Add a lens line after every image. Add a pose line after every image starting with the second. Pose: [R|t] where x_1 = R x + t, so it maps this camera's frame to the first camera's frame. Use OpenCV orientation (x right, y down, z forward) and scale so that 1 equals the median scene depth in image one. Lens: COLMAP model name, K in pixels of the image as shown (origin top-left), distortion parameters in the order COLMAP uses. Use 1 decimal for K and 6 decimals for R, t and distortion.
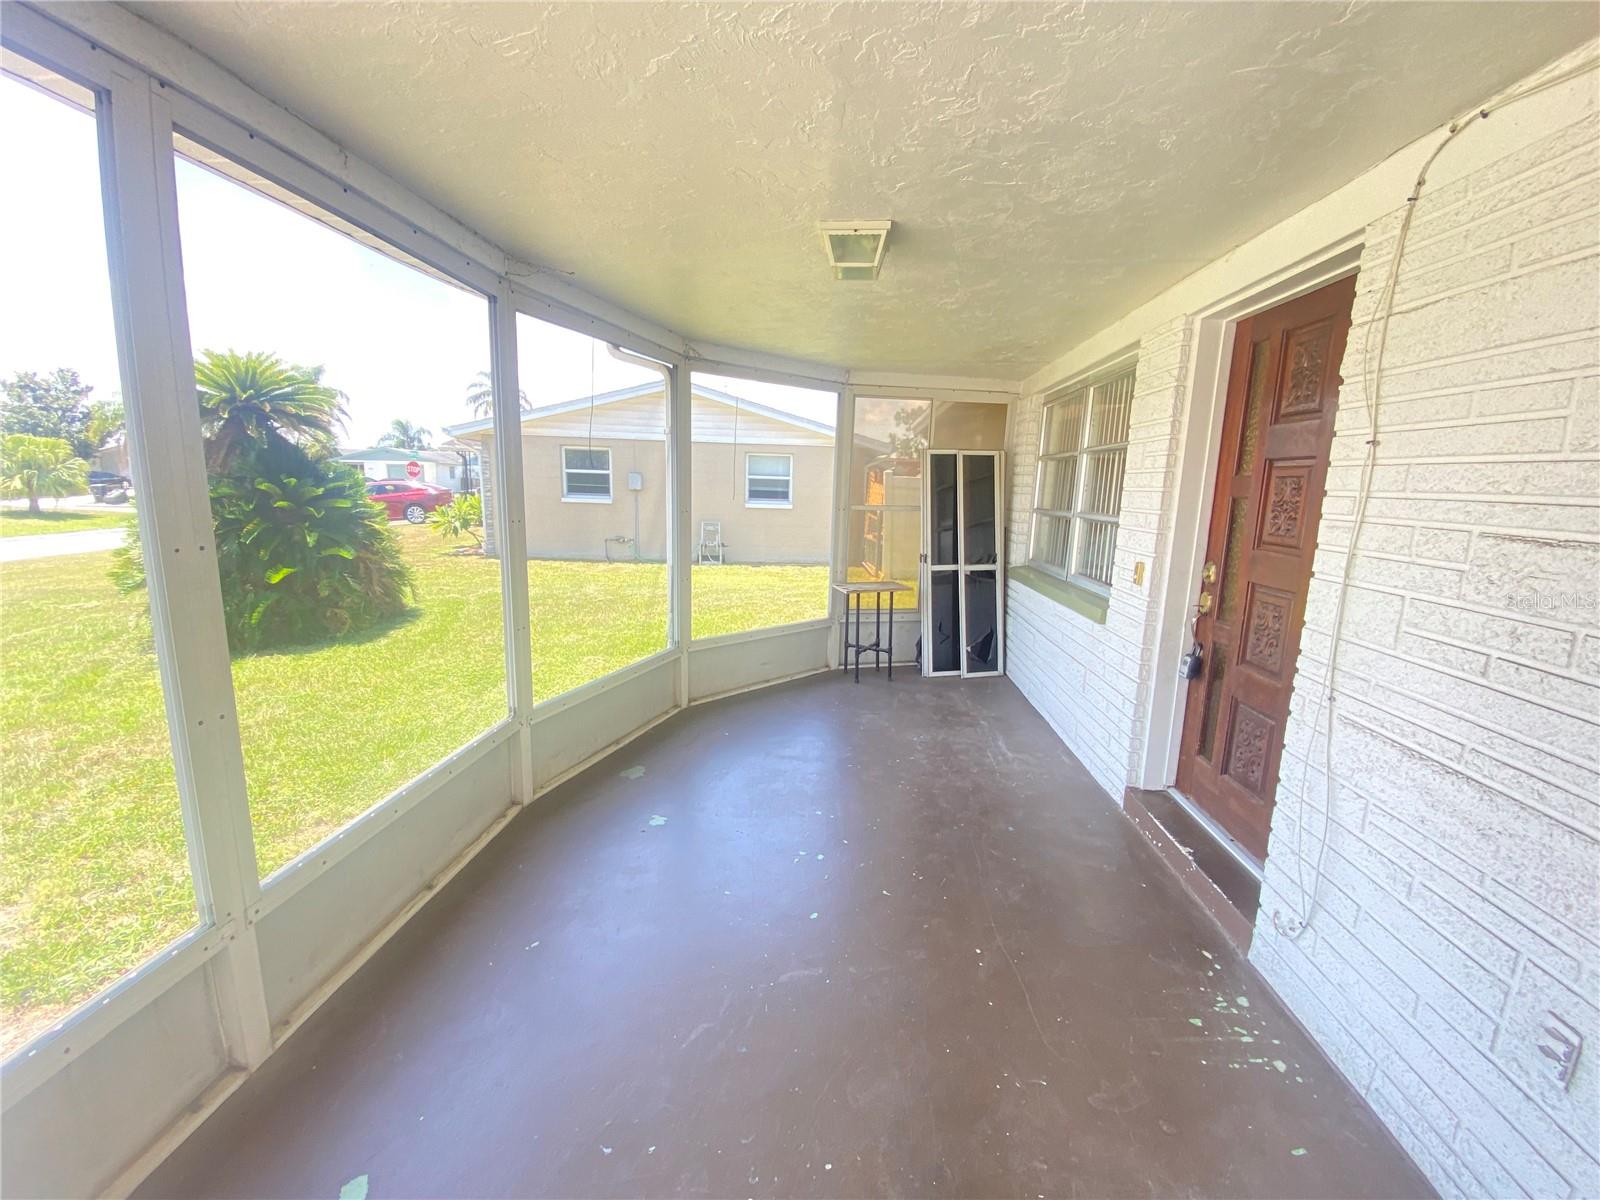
lens RADIAL K [[648.9, 0, 795.2], [0, 648.9, 594.5], [0, 0, 1]] dist [0.046017, -0.037061]
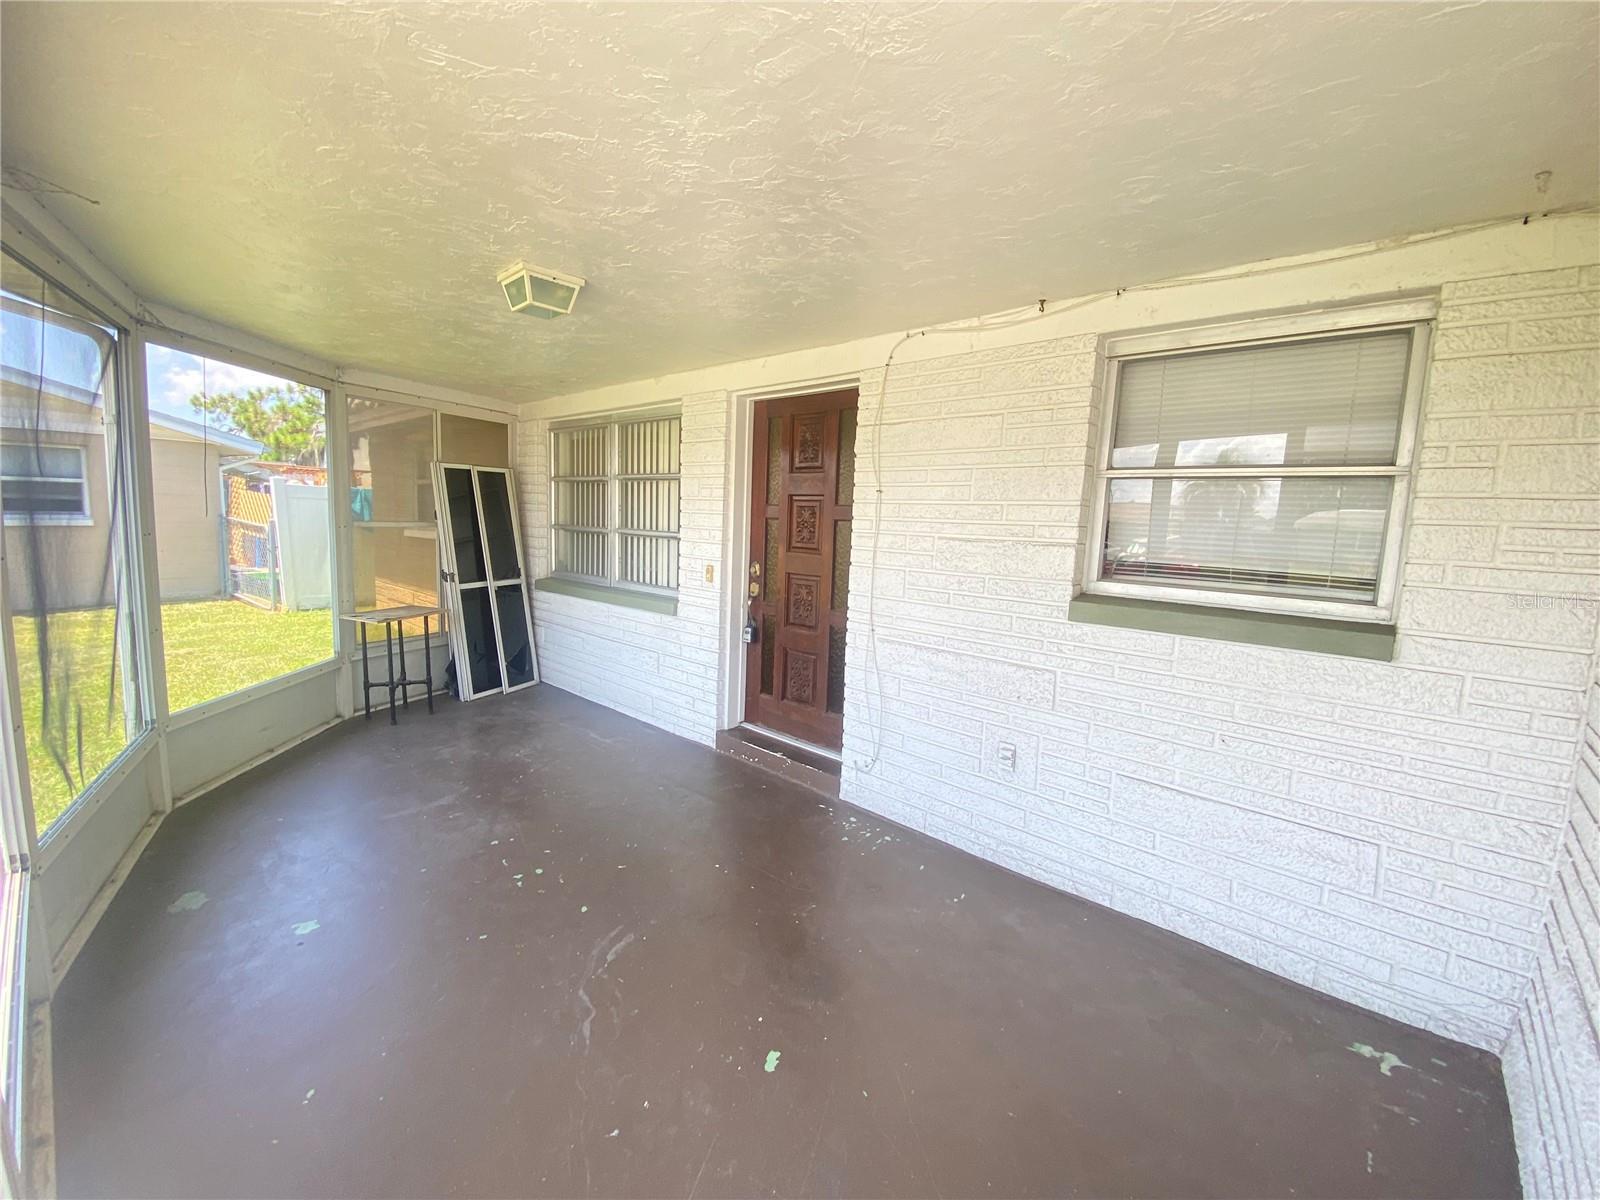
lens RADIAL K [[648.9, 0, 795.2], [0, 648.9, 594.5], [0, 0, 1]] dist [0.046017, -0.037061]
pose [[0.618842, -0.096430, 0.779575, -0.413179], [0.110659, 0.993241, 0.035016, -0.015627], [-0.777682, 0.064597, 0.625330, 0.021964]]
